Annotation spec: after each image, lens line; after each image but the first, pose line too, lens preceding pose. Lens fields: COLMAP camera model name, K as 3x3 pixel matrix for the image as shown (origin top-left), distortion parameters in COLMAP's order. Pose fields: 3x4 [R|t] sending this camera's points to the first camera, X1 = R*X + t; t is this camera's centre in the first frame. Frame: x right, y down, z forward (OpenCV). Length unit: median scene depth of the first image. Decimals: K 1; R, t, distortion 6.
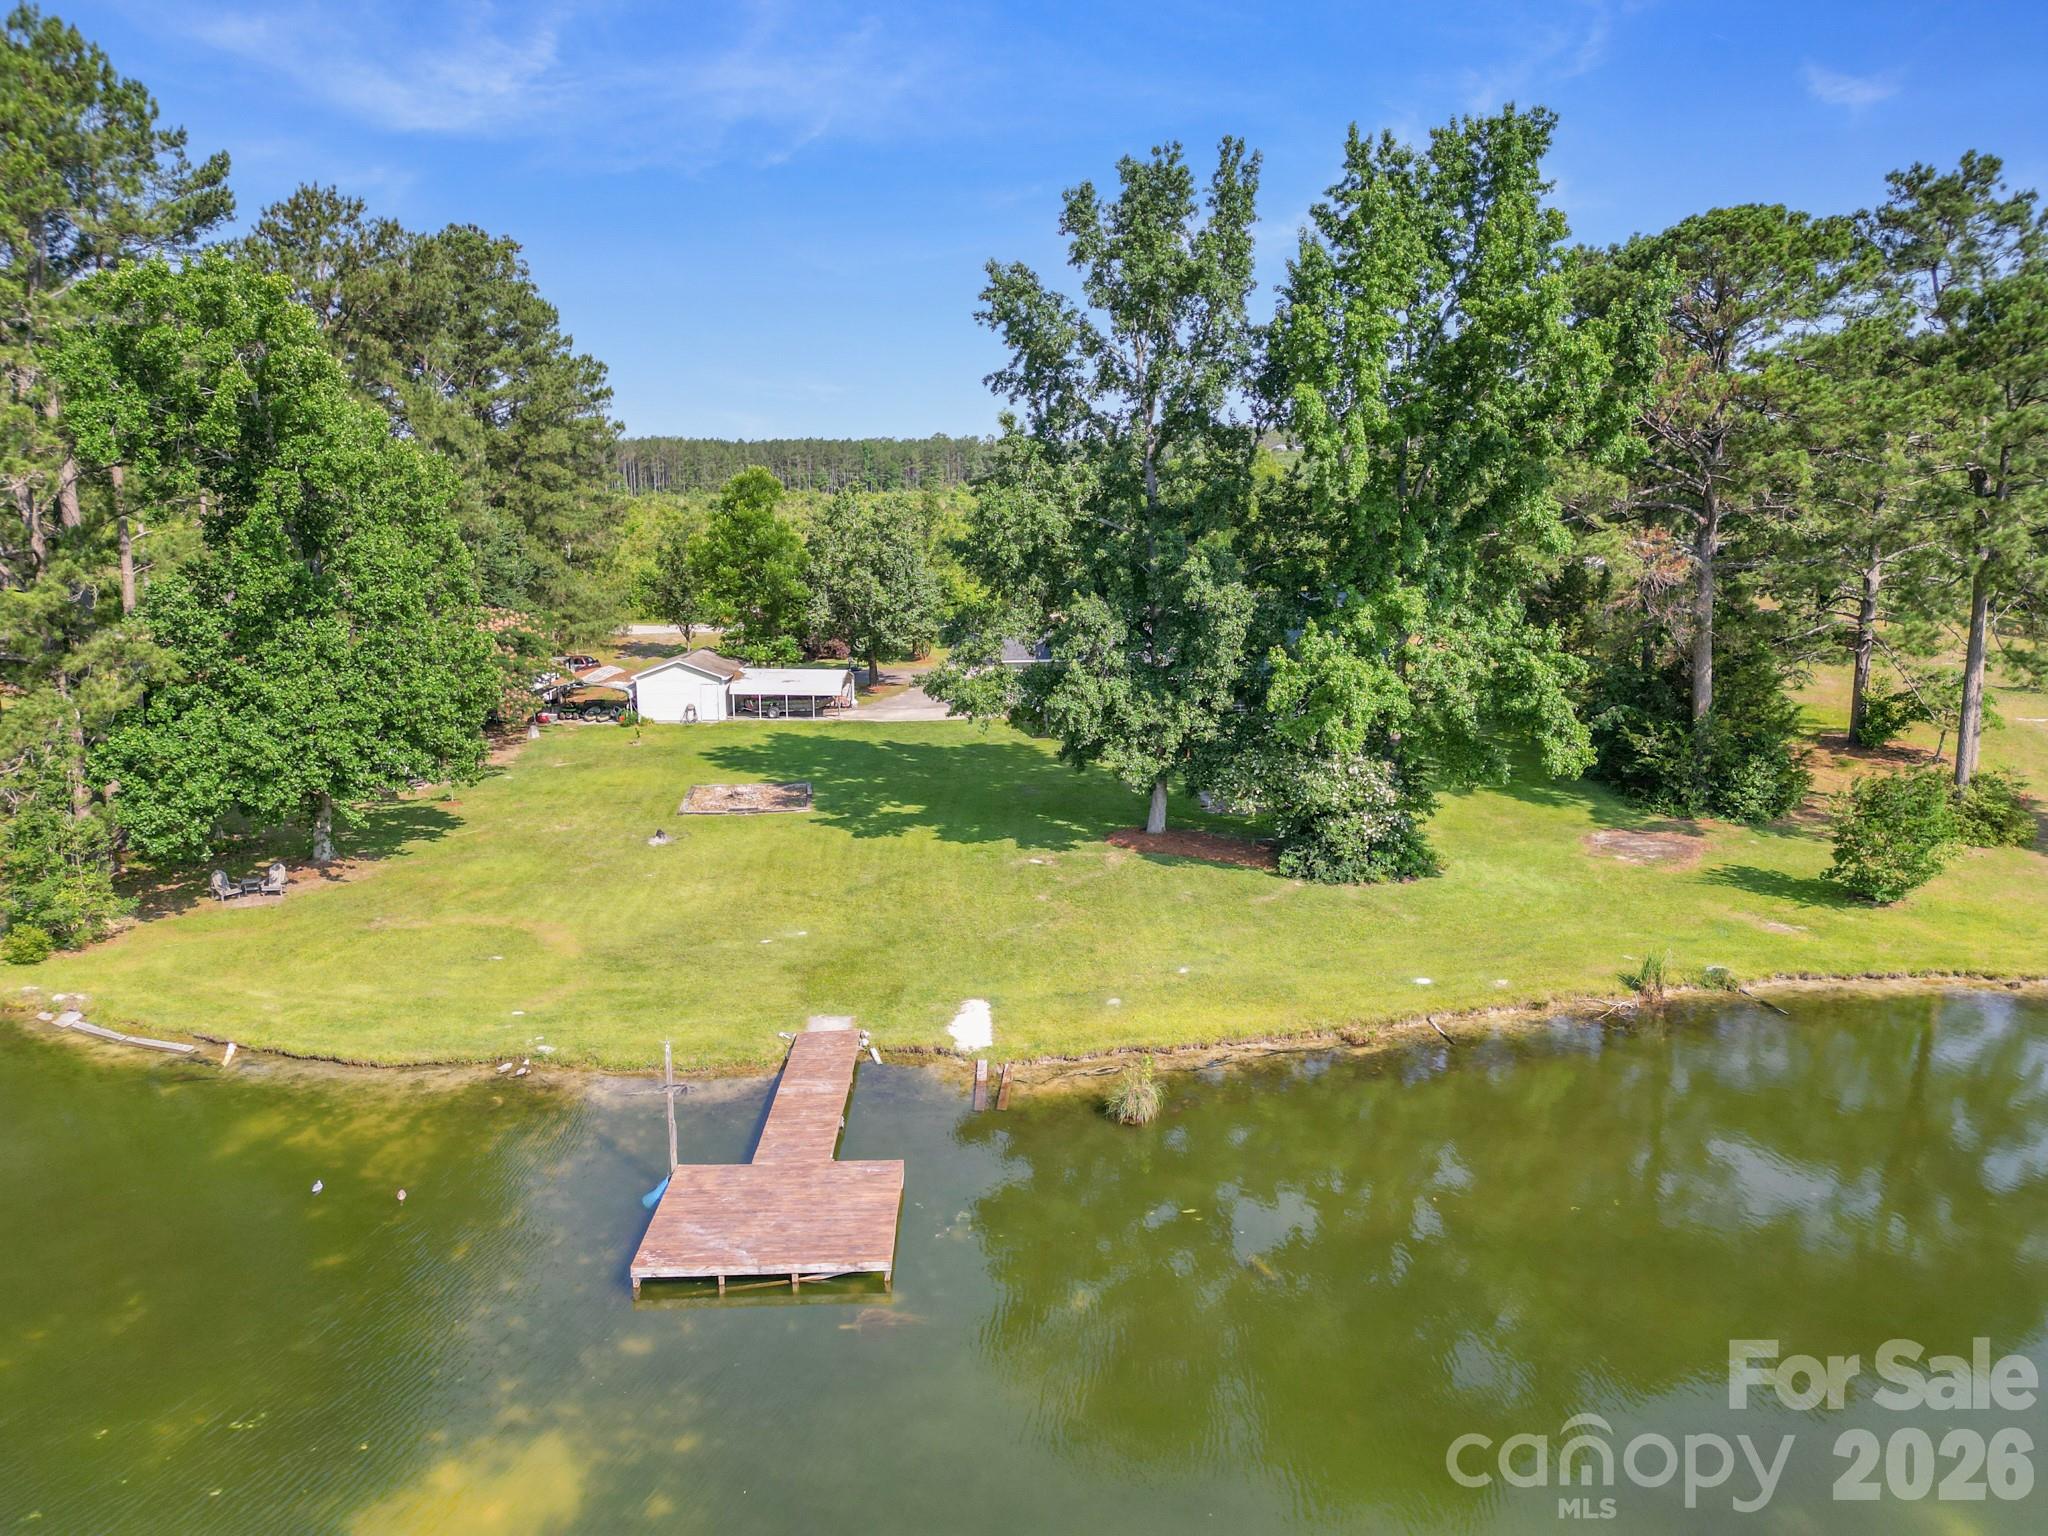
lens RADIAL K [[1459.9, 0, 1024.0], [0, 1459.9, 768.0], [0, 0, 1]] dist [0.061279, -0.048194]
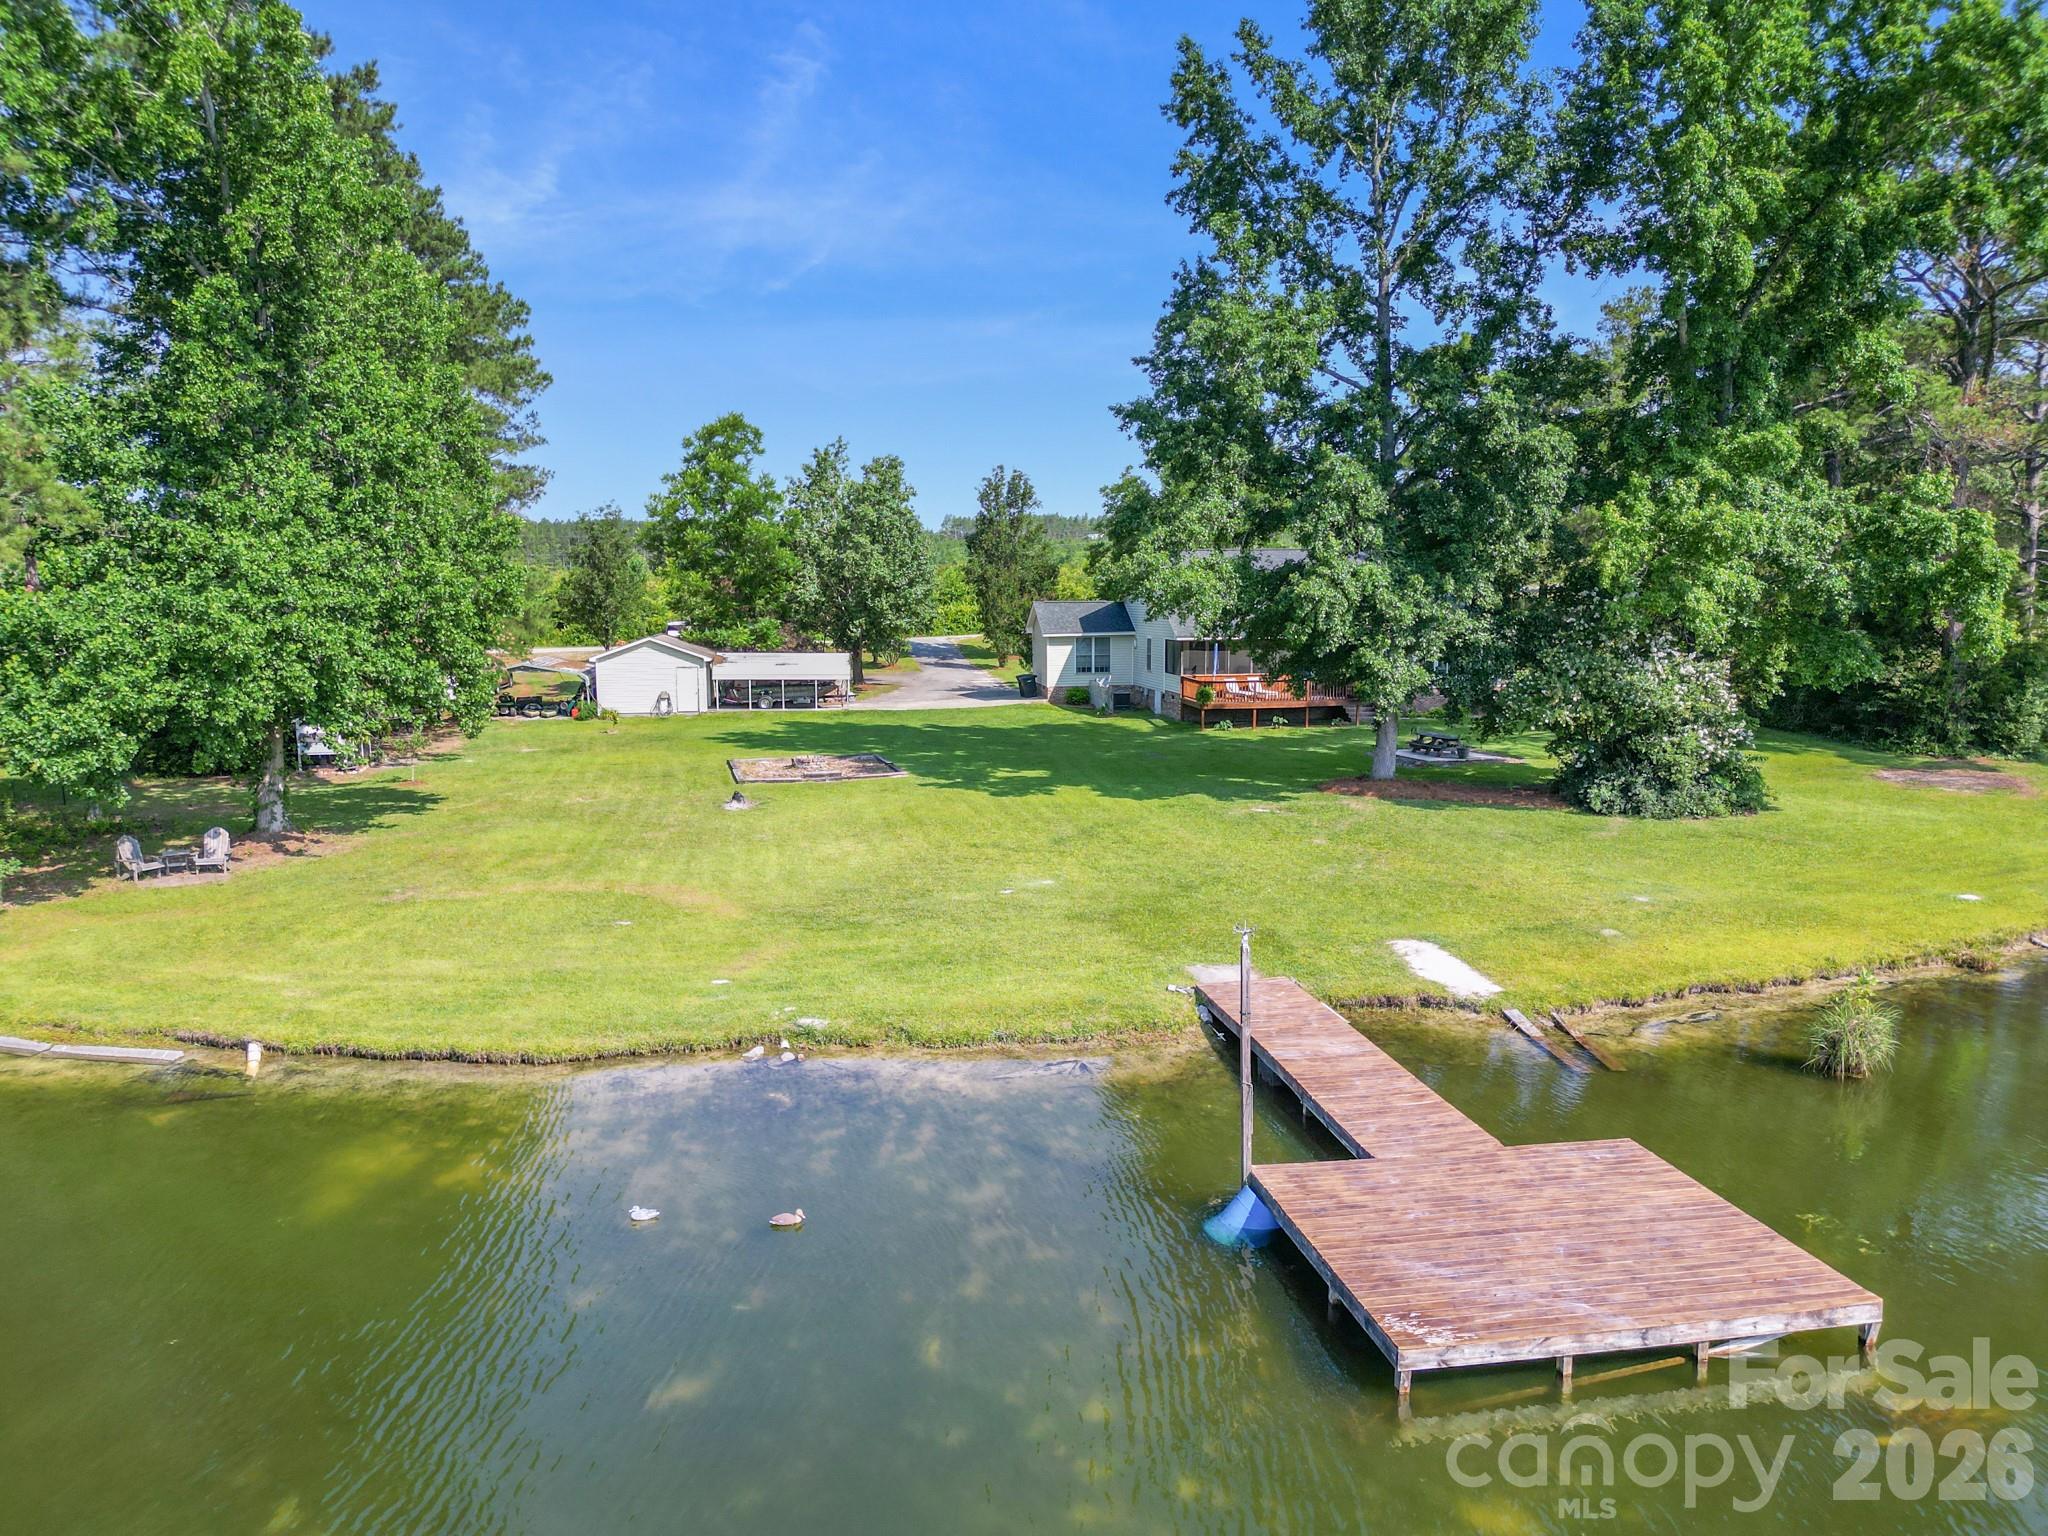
lens RADIAL K [[1459.9, 0, 1024.0], [0, 1459.9, 768.0], [0, 0, 1]] dist [0.061279, -0.048194]
pose [[0.989769, -0.021639, 0.141028, -0.238668], [0.031235, 0.997318, -0.066188, 0.095533], [-0.139218, 0.069916, 0.987791, 0.283681]]
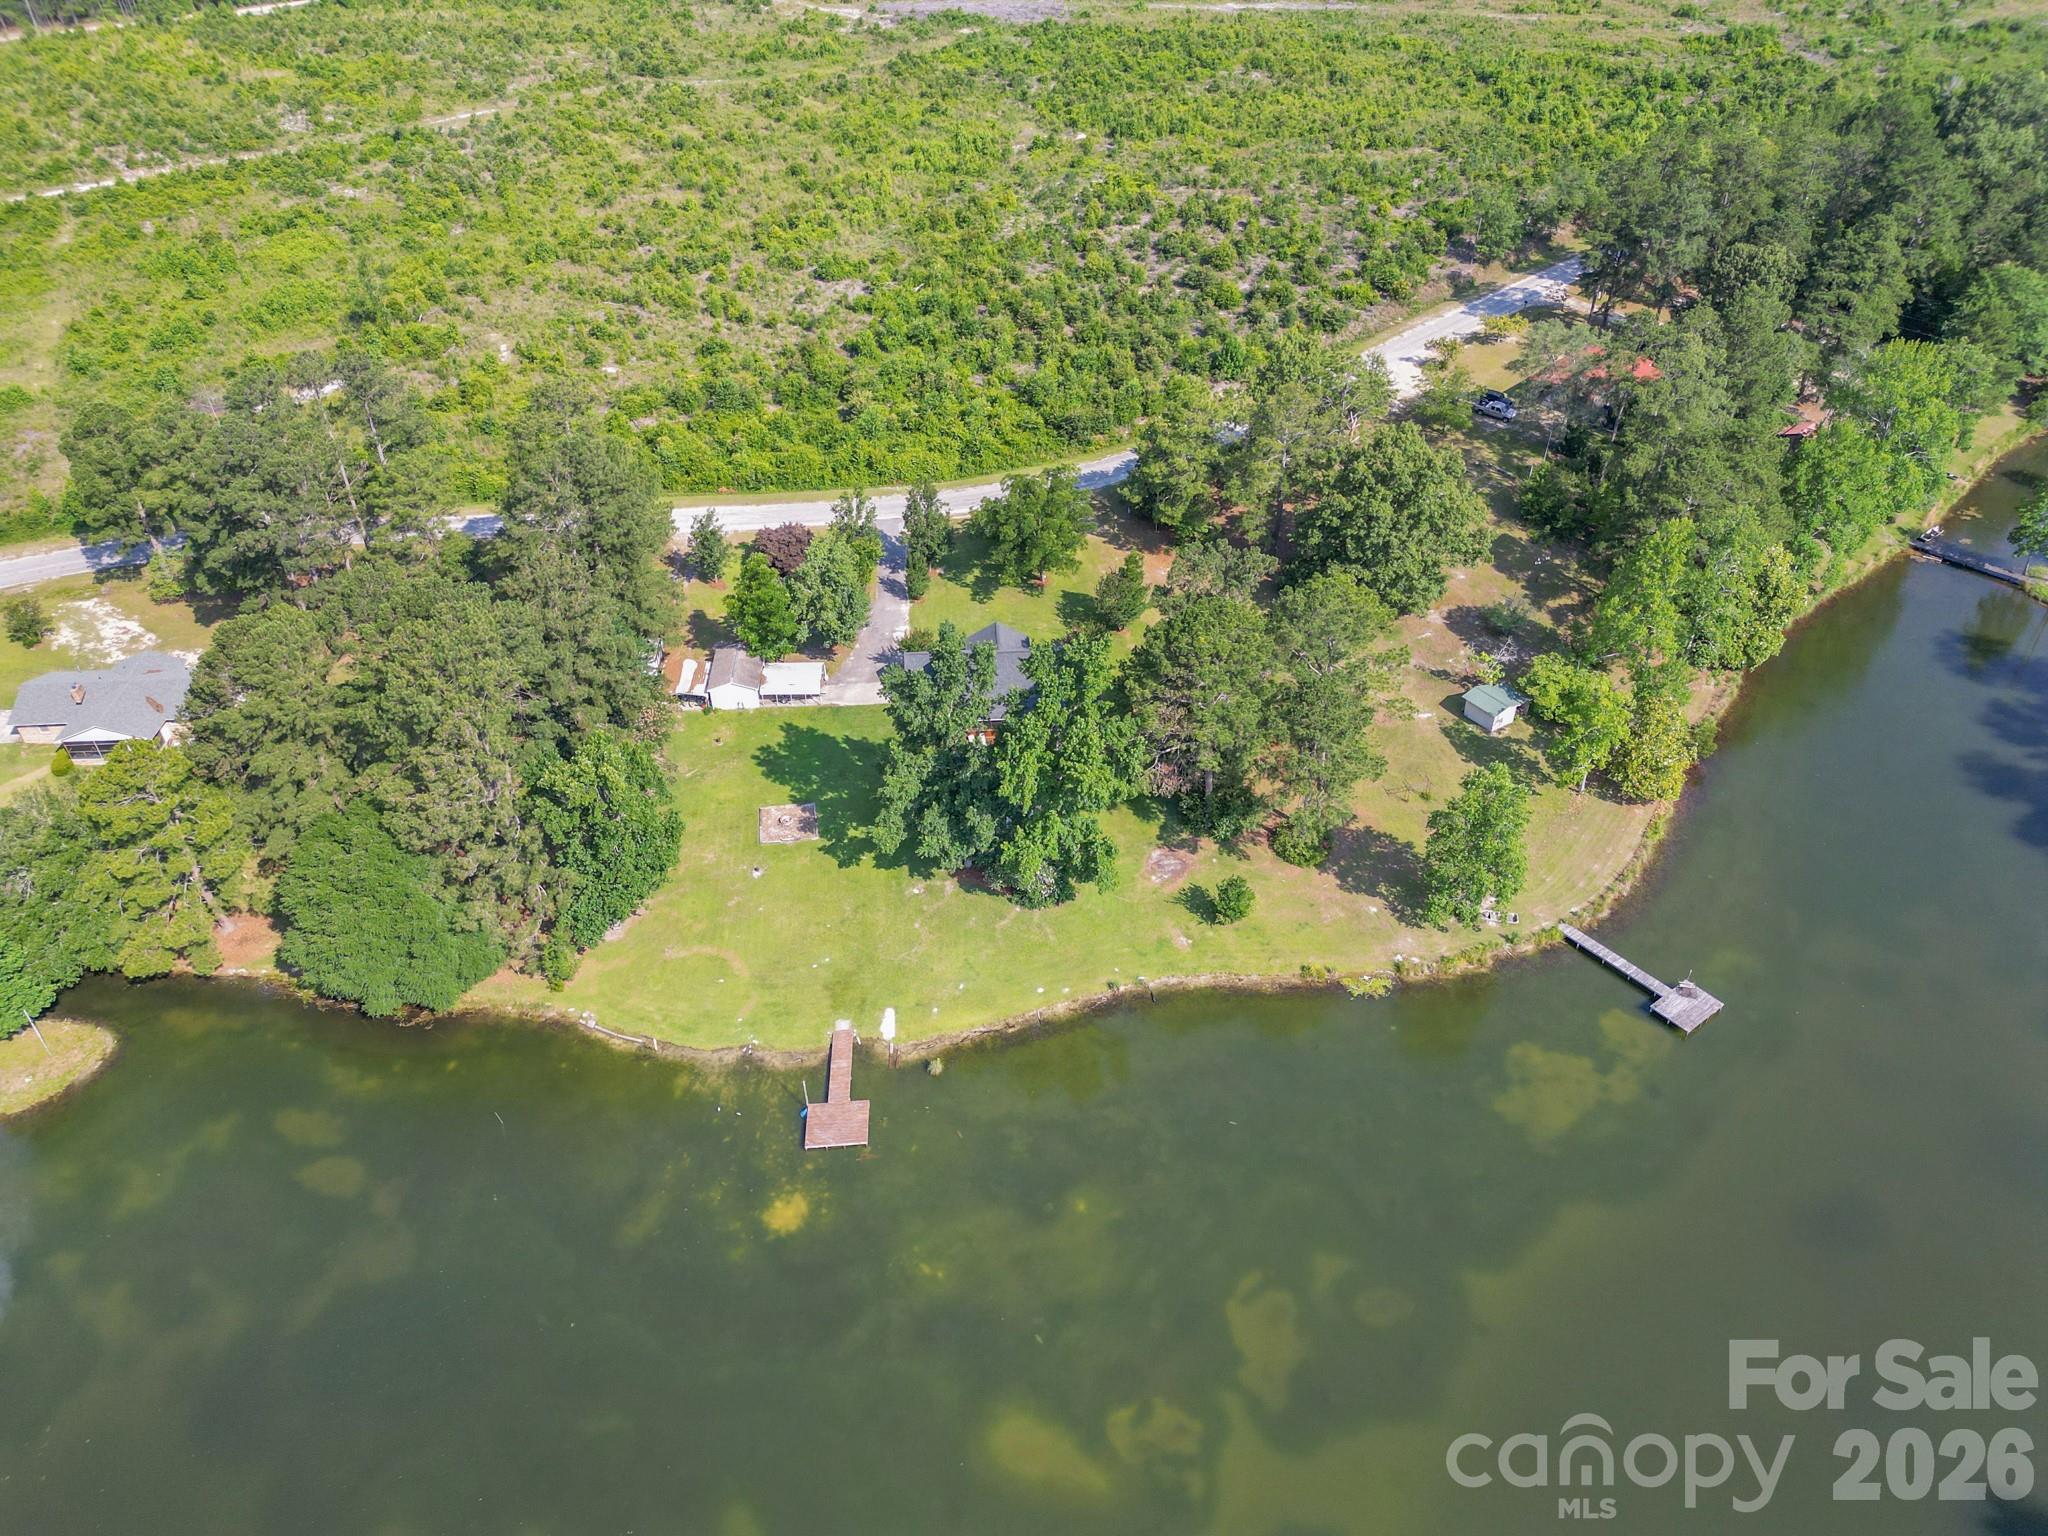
lens RADIAL K [[1459.9, 0, 1024.0], [0, 1459.9, 768.0], [0, 0, 1]] dist [0.061279, -0.048194]
pose [[0.999373, -0.028942, 0.020388, 0.156294], [0.016870, 0.895632, 0.444477, -1.298744], [-0.031124, -0.443854, 0.895558, -1.192326]]
